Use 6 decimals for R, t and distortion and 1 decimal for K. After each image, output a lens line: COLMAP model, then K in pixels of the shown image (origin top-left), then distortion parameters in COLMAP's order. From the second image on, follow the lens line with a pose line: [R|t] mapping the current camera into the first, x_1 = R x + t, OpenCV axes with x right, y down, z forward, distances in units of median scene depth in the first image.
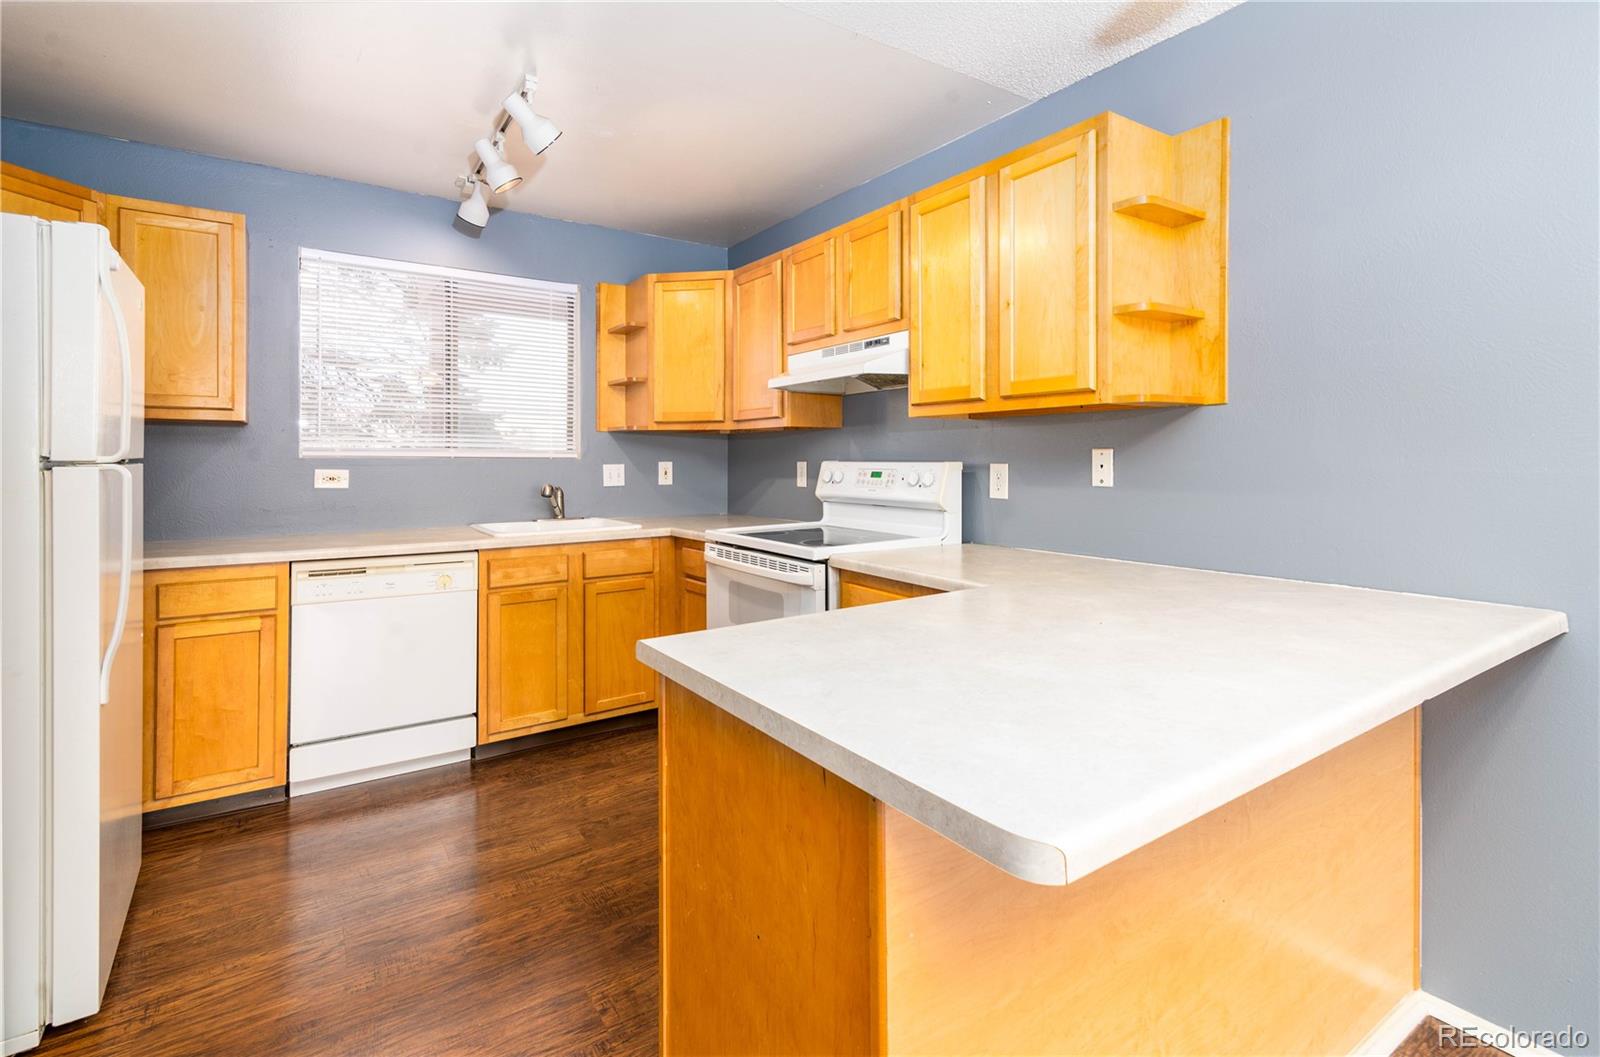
lens RADIAL K [[748.6, 0, 804.2], [0, 748.6, 452.9], [0, 0, 1]] dist [0.002159, -0.000029]
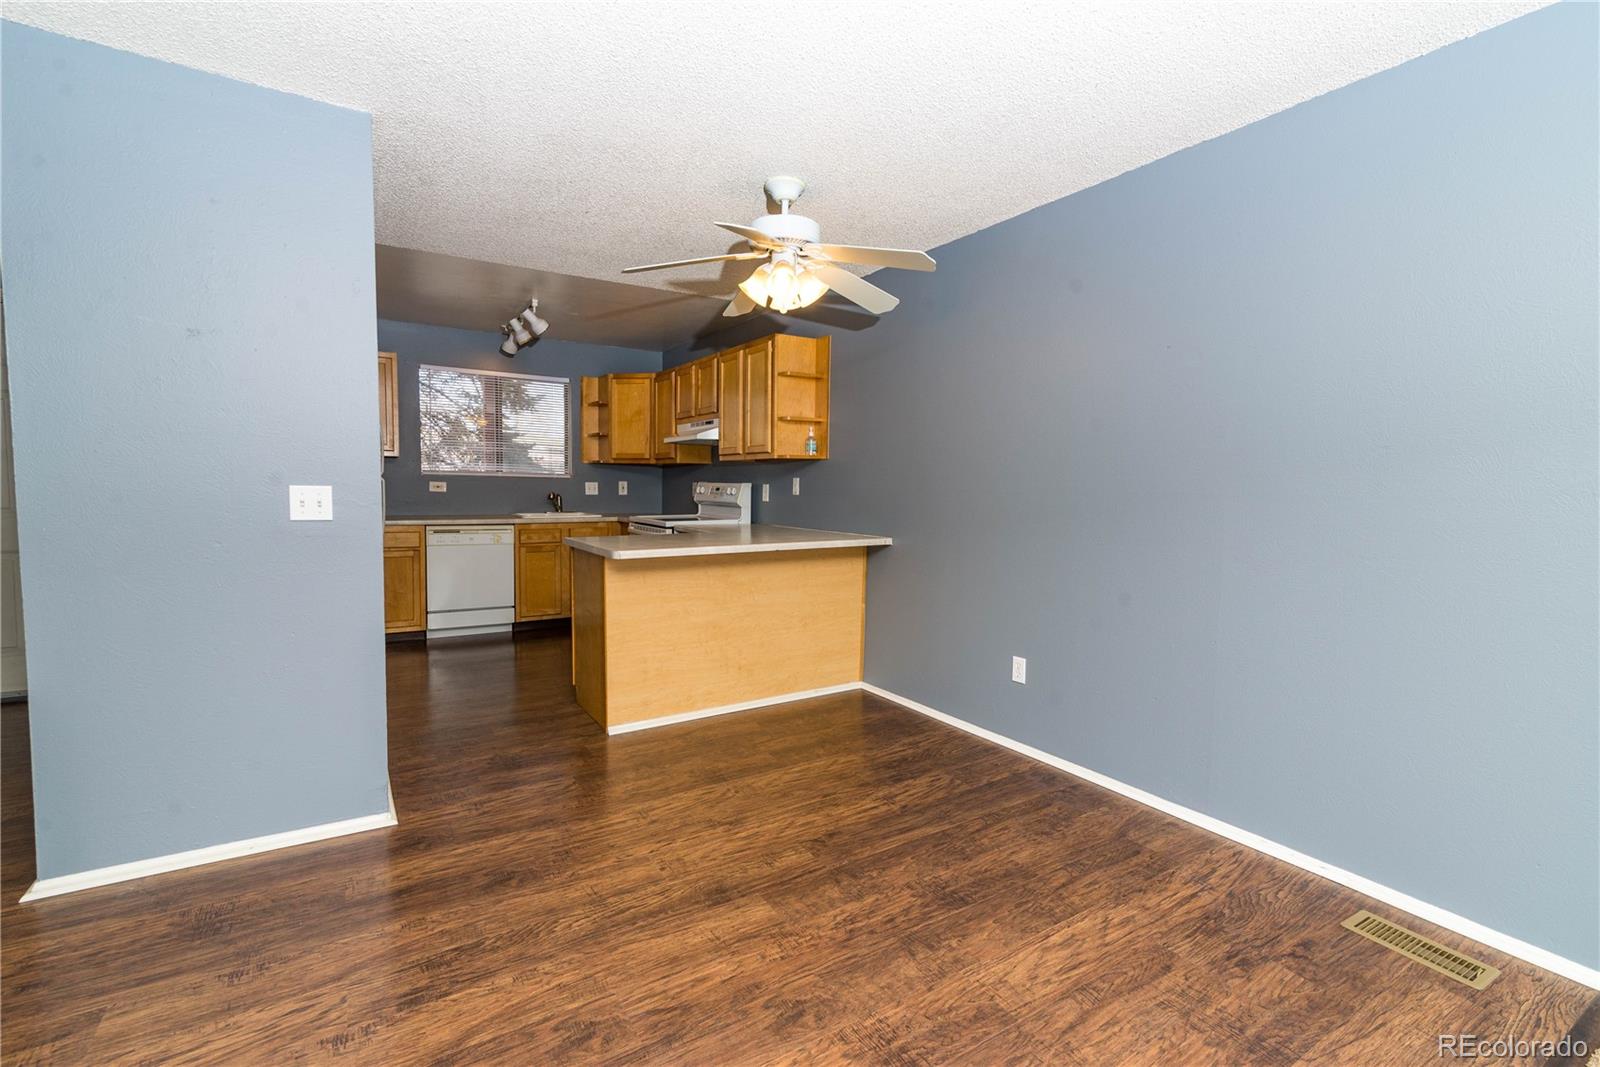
lens RADIAL K [[709.6, 0, 800.5], [0, 709.6, 529.6], [0, 0, 1]] dist [0.000839, -0.000693]
pose [[0.999269, 0.019488, -0.032893, 0.362620], [-0.017053, 0.997203, 0.072765, -0.003632], [0.034219, -0.072151, 0.996807, -0.800566]]
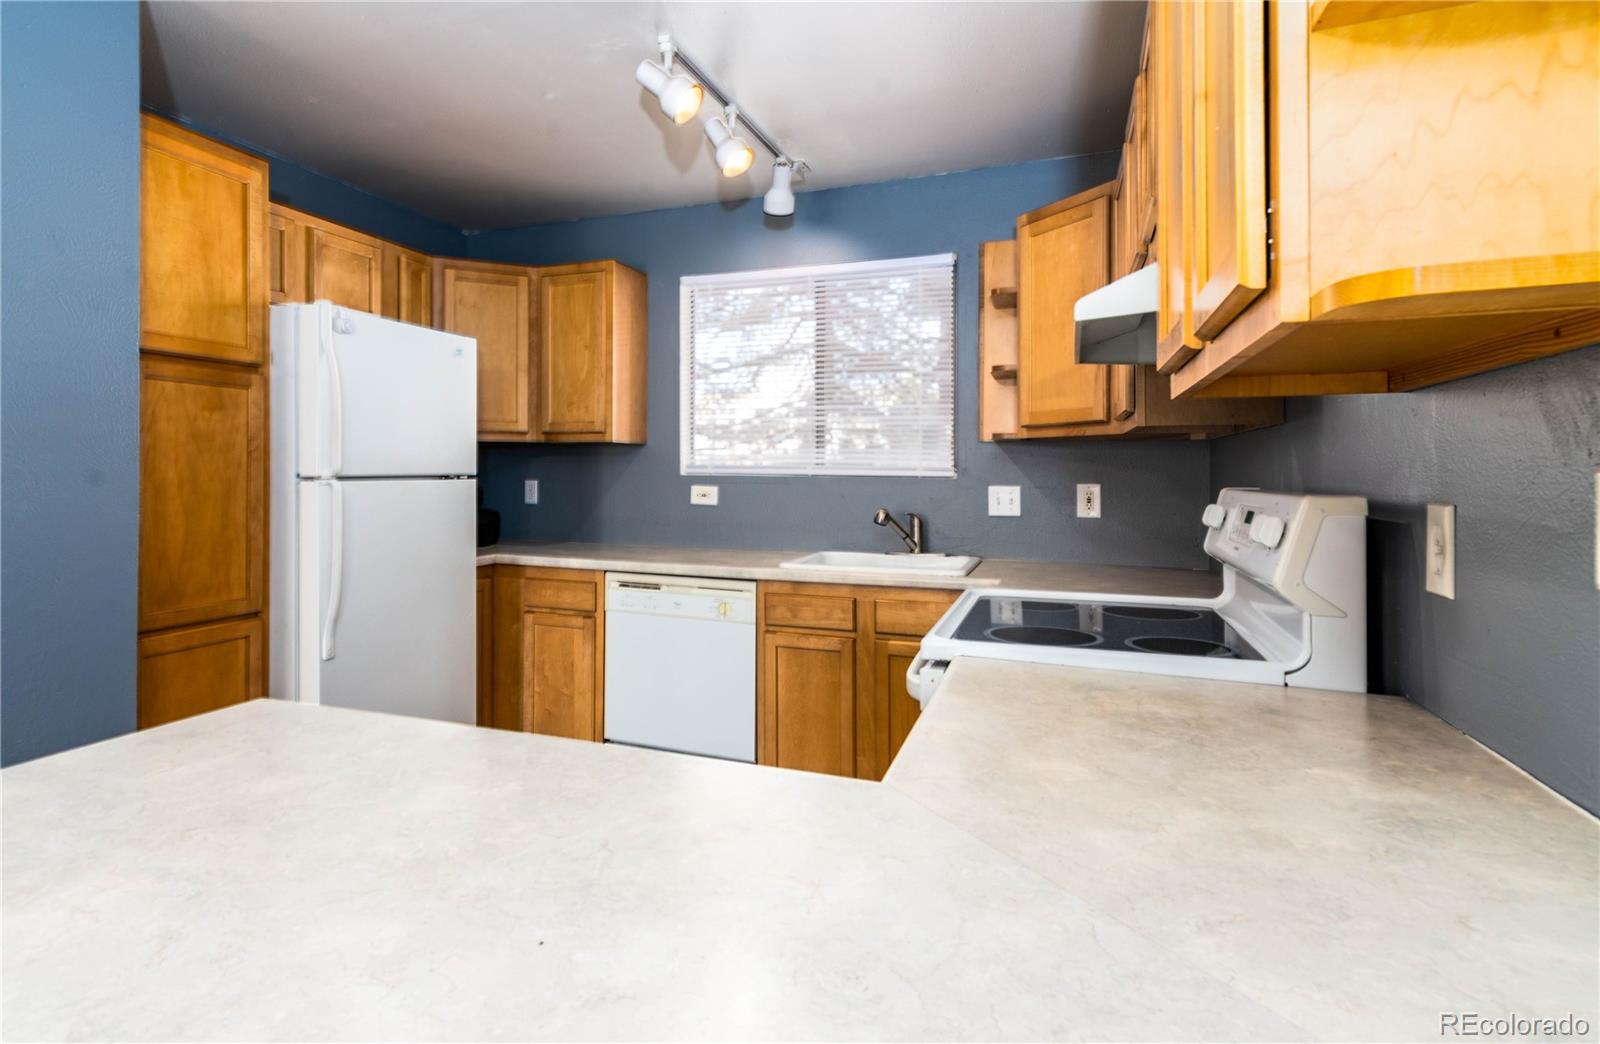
lens RADIAL K [[845.6, 0, 695.8], [0, 845.6, 452.9], [0, 0, 1]] dist [0.000365, 0.000062]
pose [[0.529098, -0.014609, -0.848435, 0.365795], [-0.000169, 0.999850, -0.017321, -0.003344], [0.848561, 0.009308, 0.529016, 0.390917]]
